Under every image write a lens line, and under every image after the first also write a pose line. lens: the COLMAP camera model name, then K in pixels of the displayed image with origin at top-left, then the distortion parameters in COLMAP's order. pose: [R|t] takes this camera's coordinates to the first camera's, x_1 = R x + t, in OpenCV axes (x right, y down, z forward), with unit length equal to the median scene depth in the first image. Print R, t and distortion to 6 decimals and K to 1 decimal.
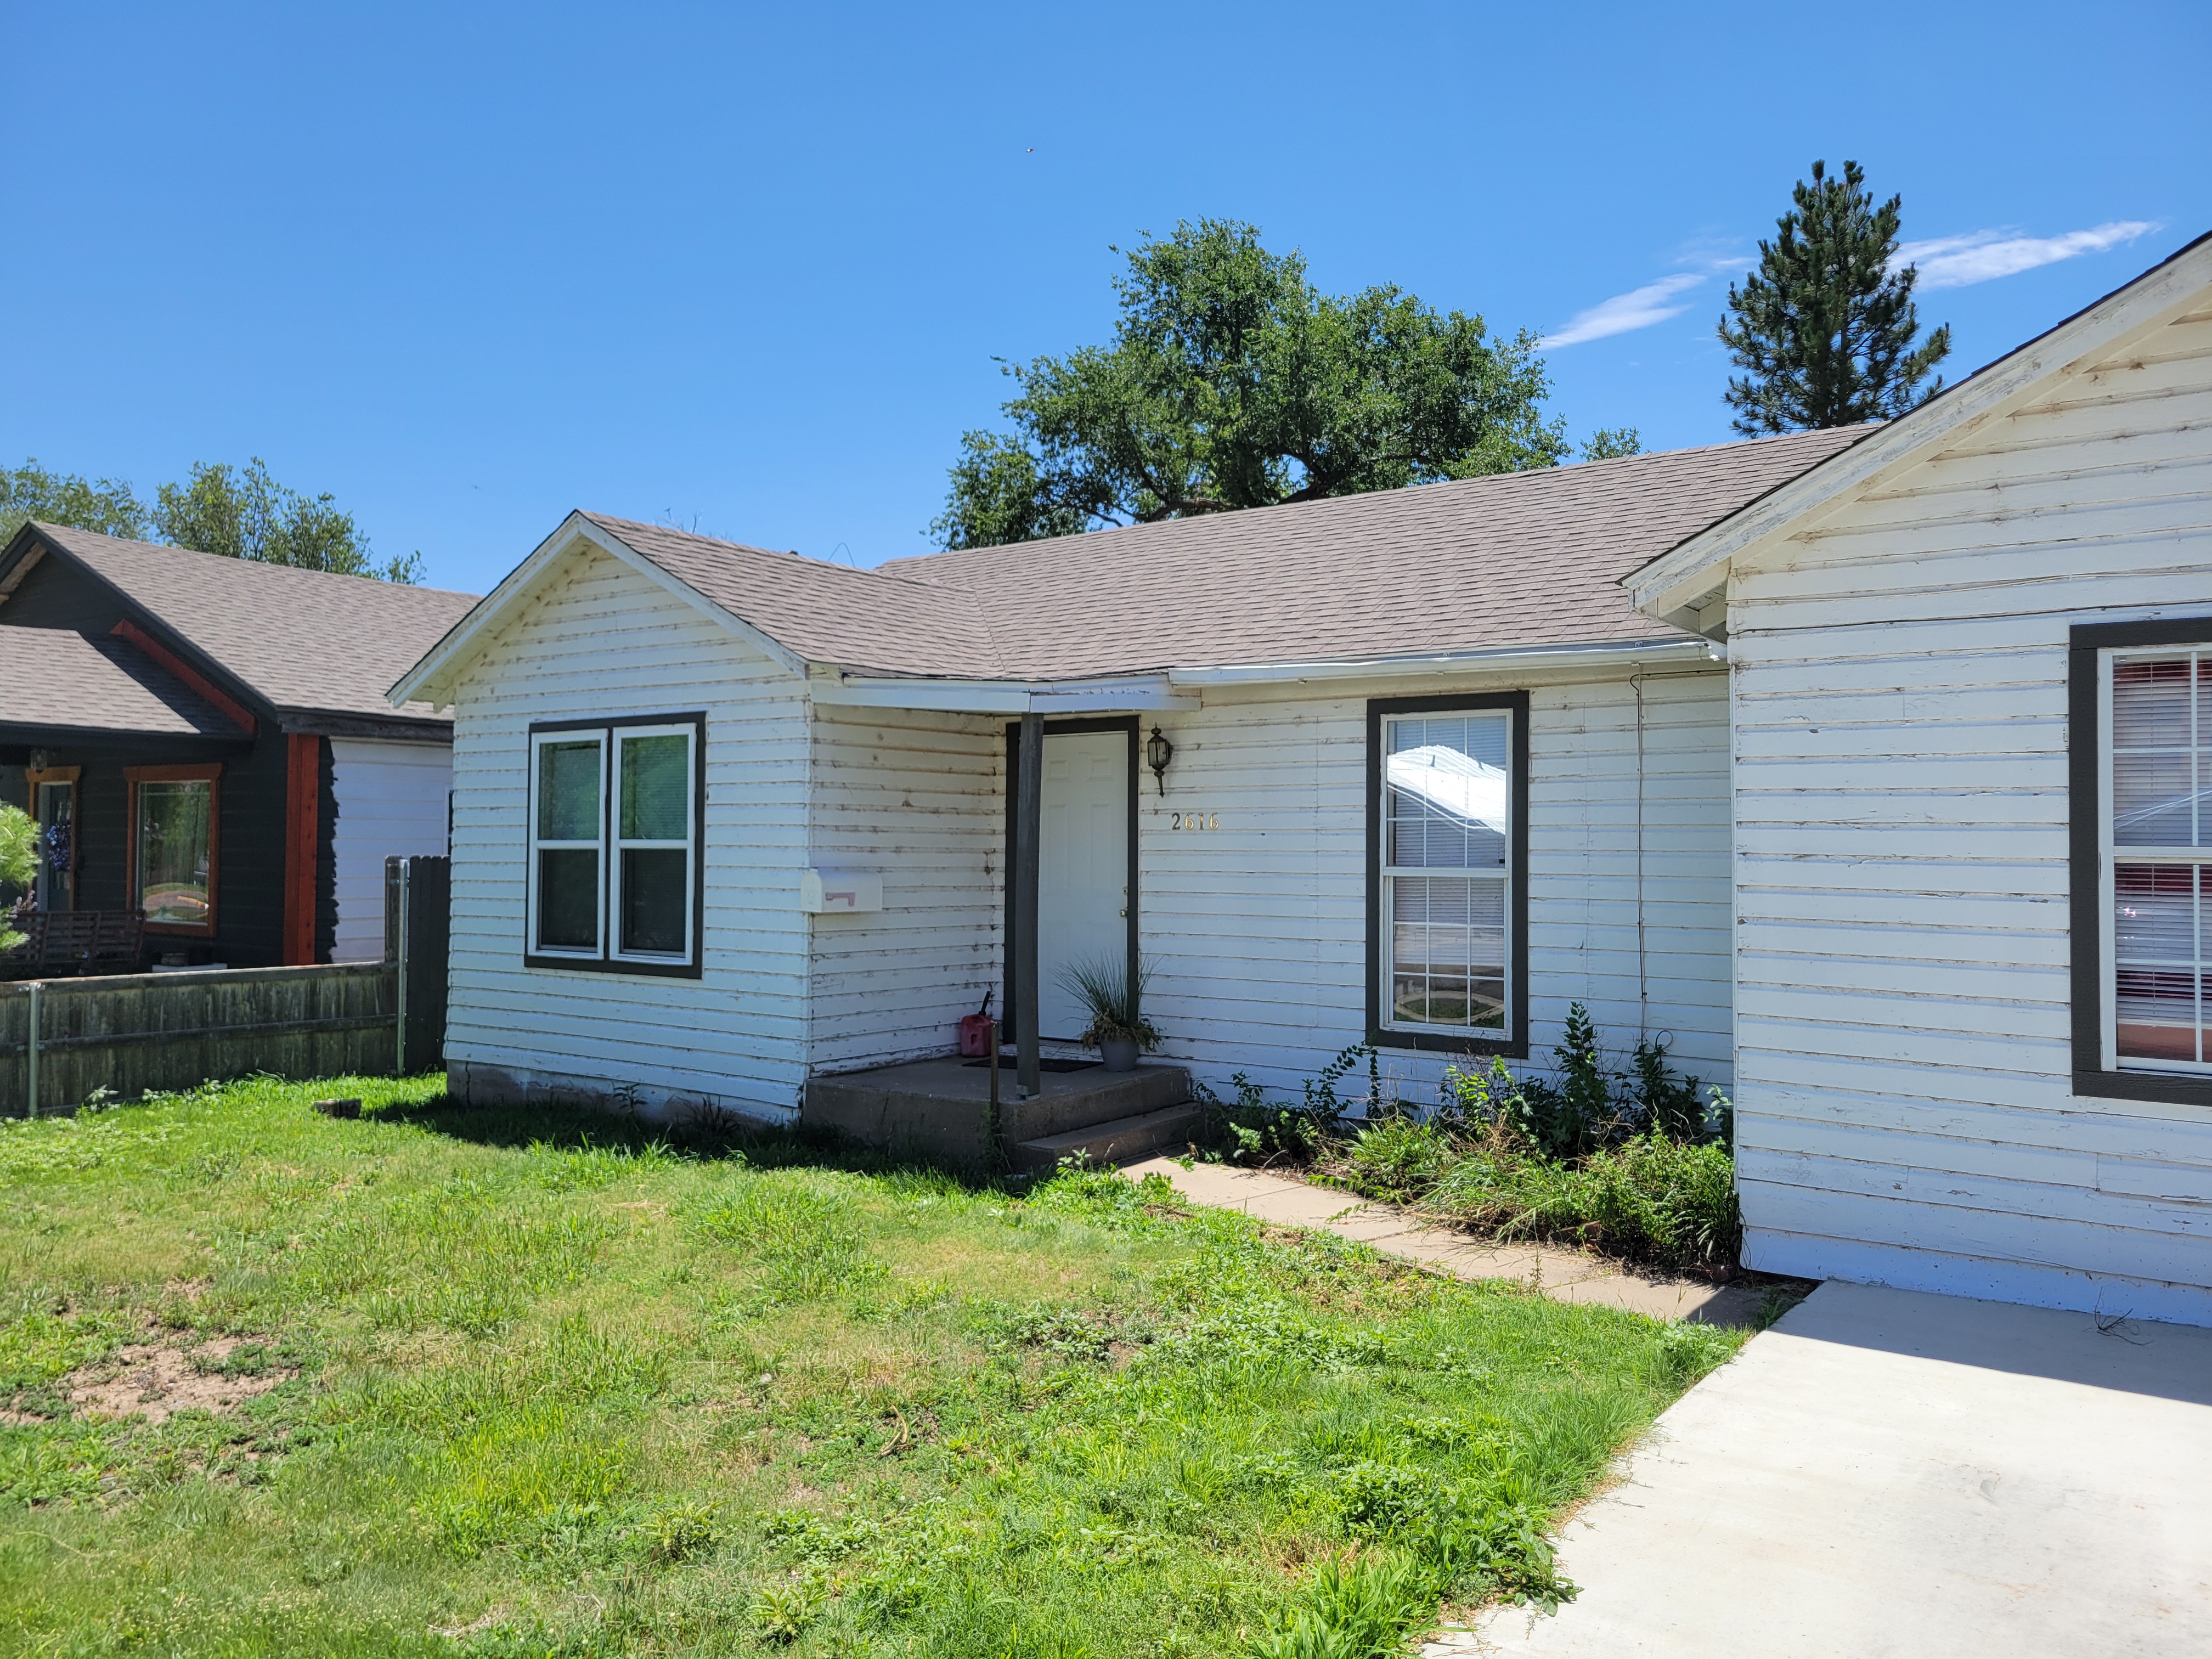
lens RADIAL K [[1663.1, 0, 1098.7], [0, 1663.1, 788.9], [0, 0, 1]] dist [0.042416, -0.004054]
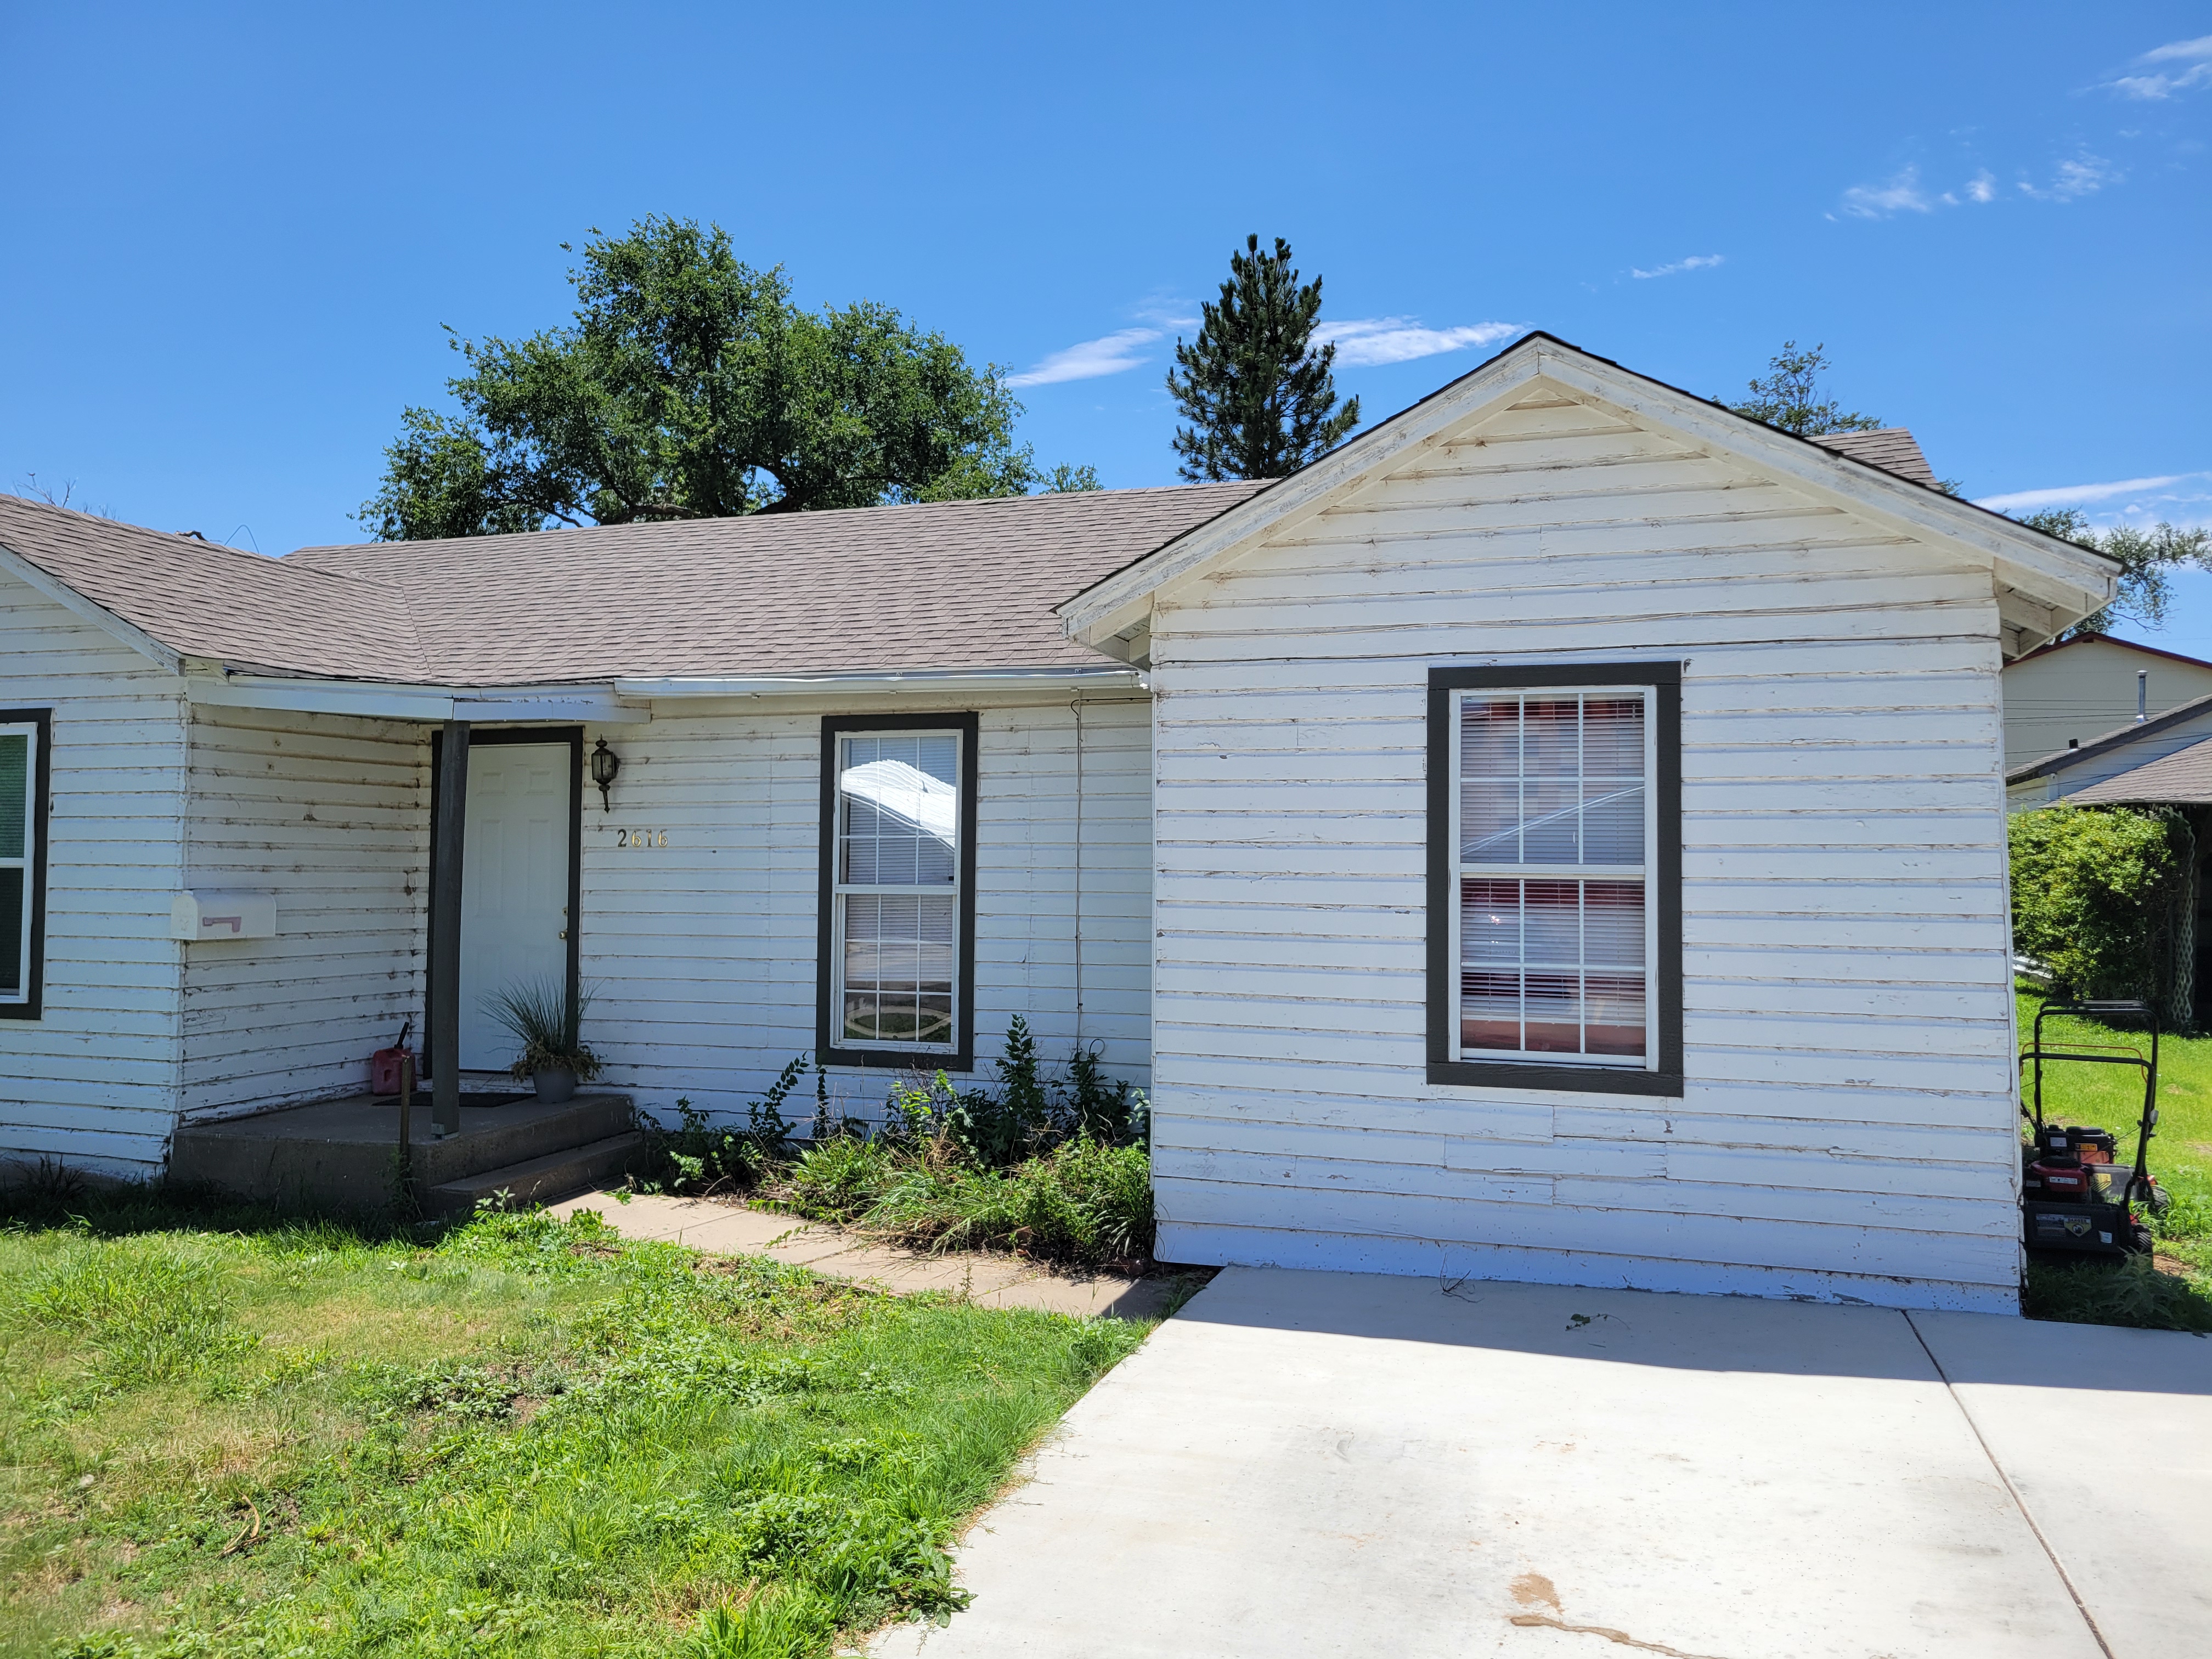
lens RADIAL K [[1654.5, 0, 1105.3], [0, 1654.5, 798.4], [0, 0, 1]] dist [0.057283, -0.044177]
pose [[0.951857, 0.011533, 0.306326, 0.021777], [-0.010218, 0.999930, -0.005895, -0.000623], [-0.306373, 0.002481, 0.951908, 0.005916]]
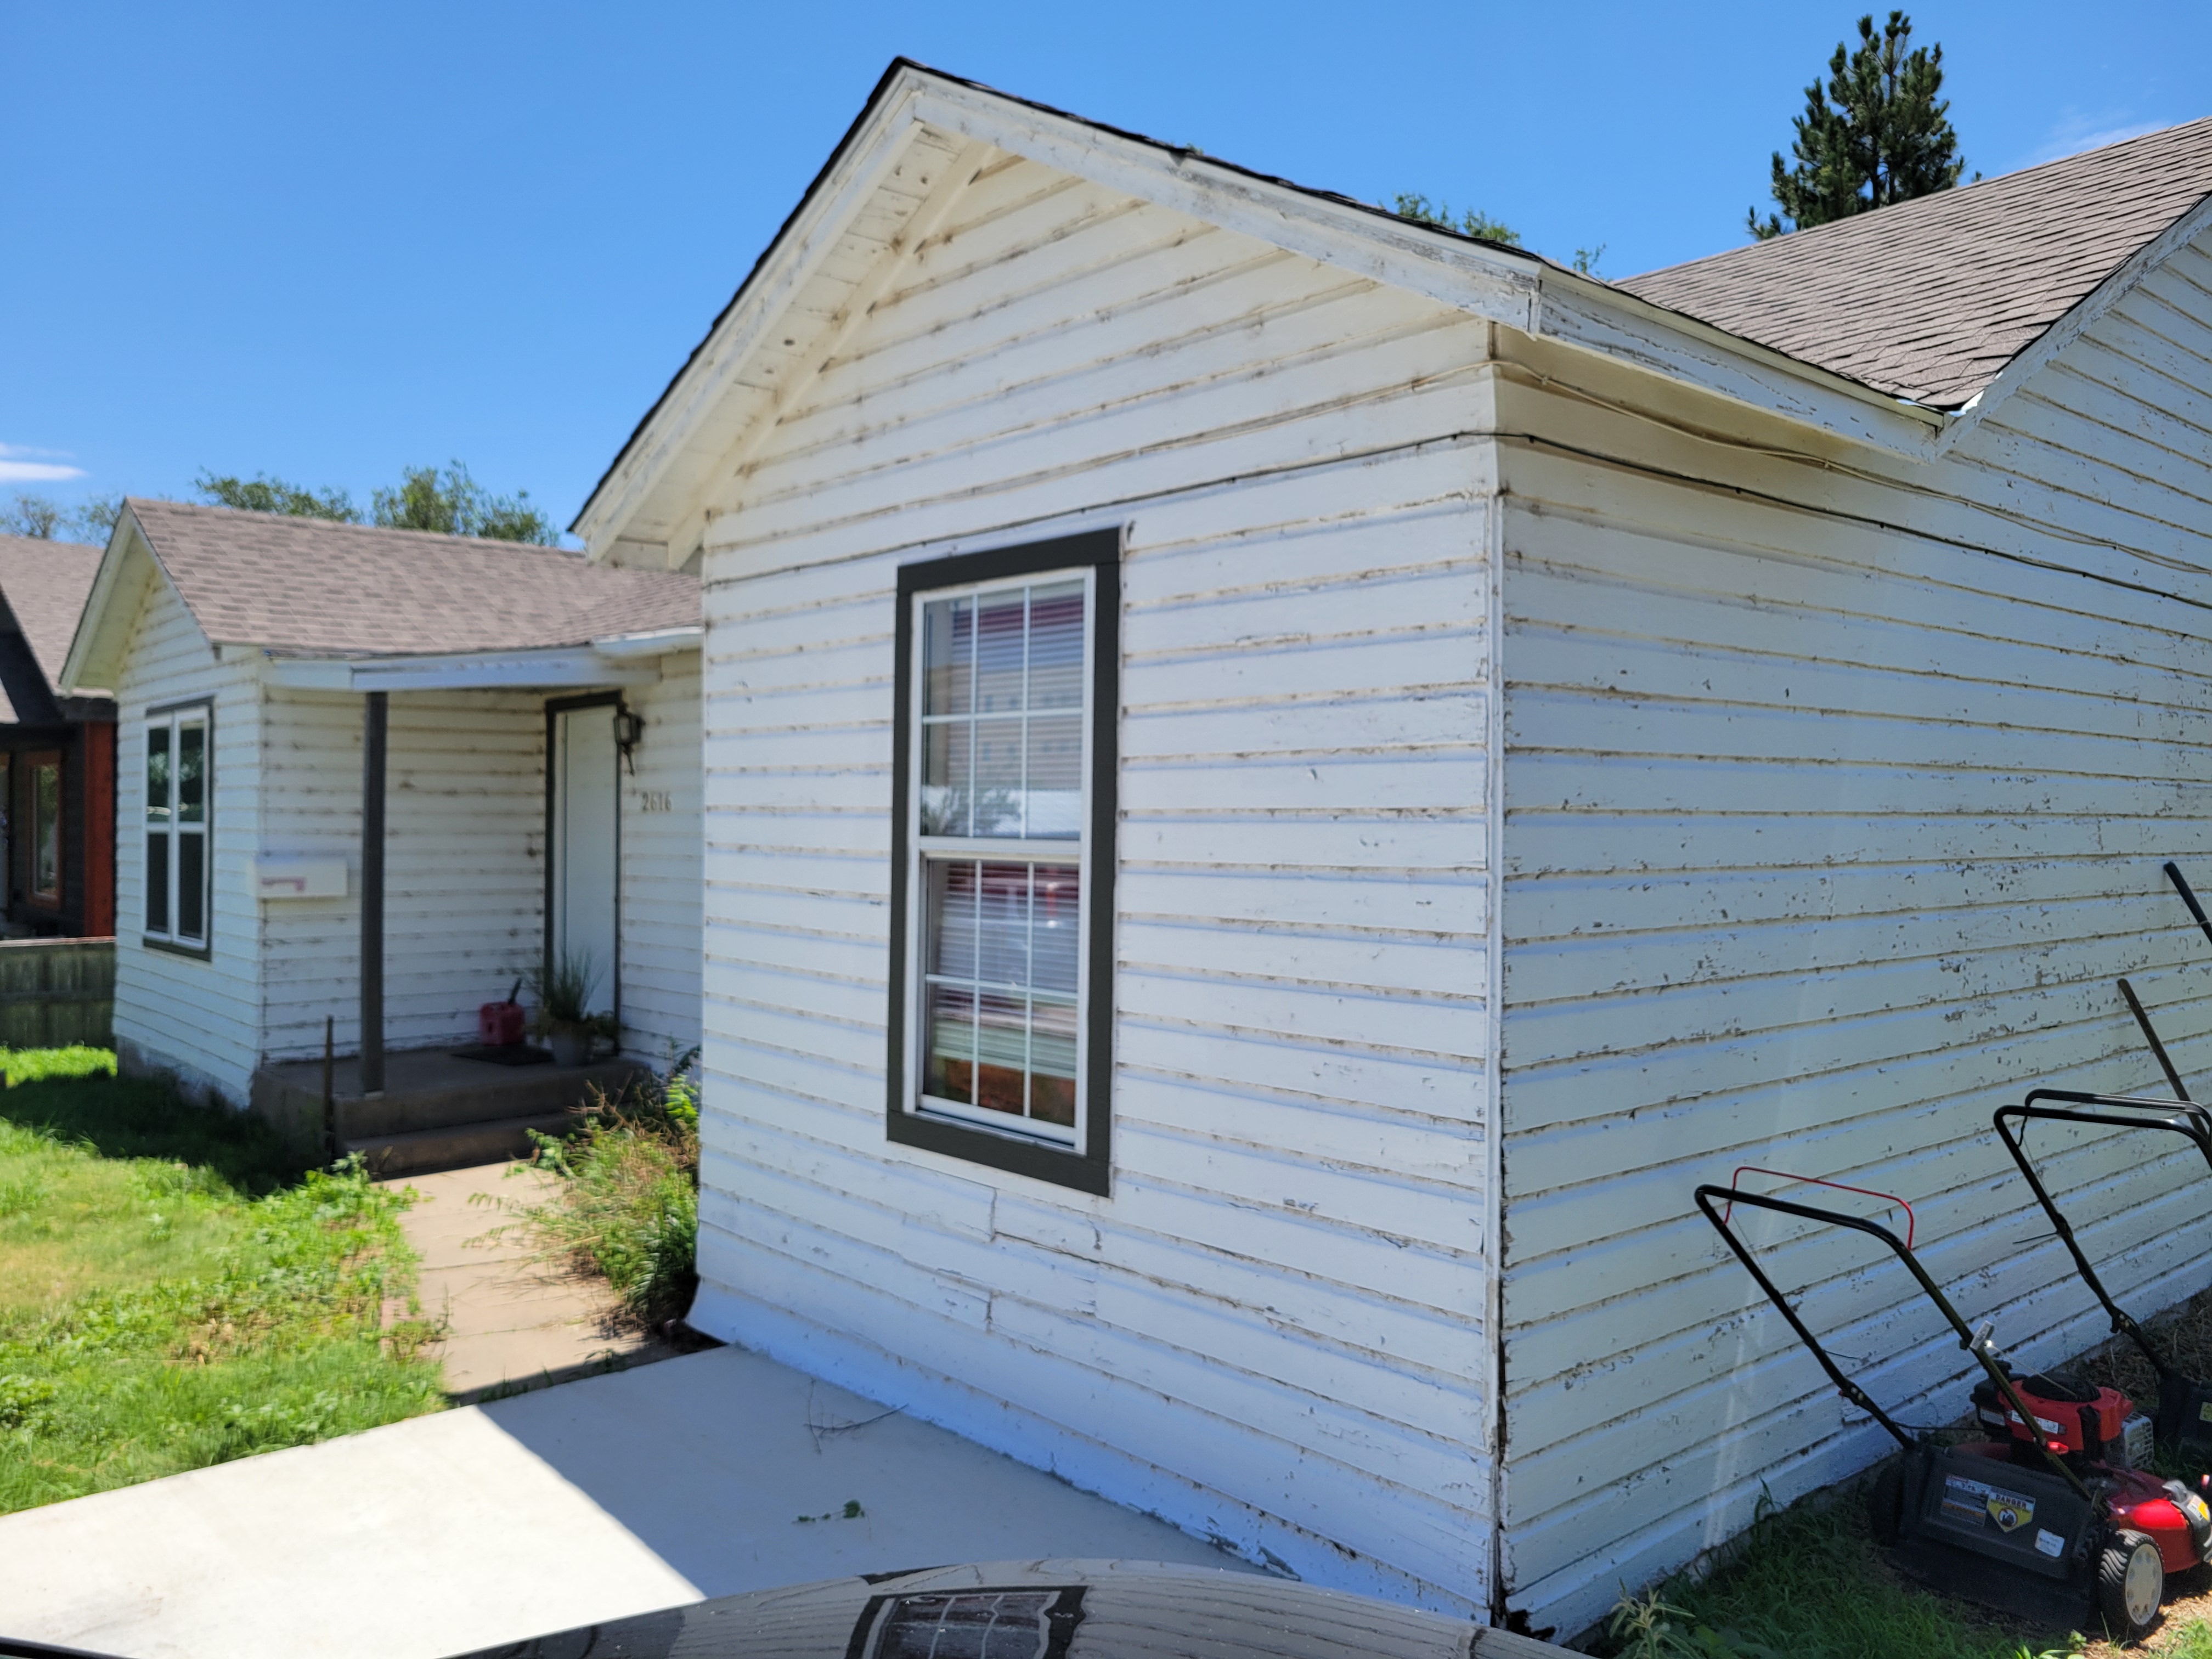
lens RADIAL K [[1679.6, 0, 1104.4], [0, 1679.6, 799.5], [0, 0, 1]] dist [0.022527, 0.001004]
pose [[0.974262, -0.006951, -0.225313, 0.622927], [0.012763, 0.999622, 0.024349, -0.002023], [0.225059, -0.026598, 0.973982, 0.167501]]
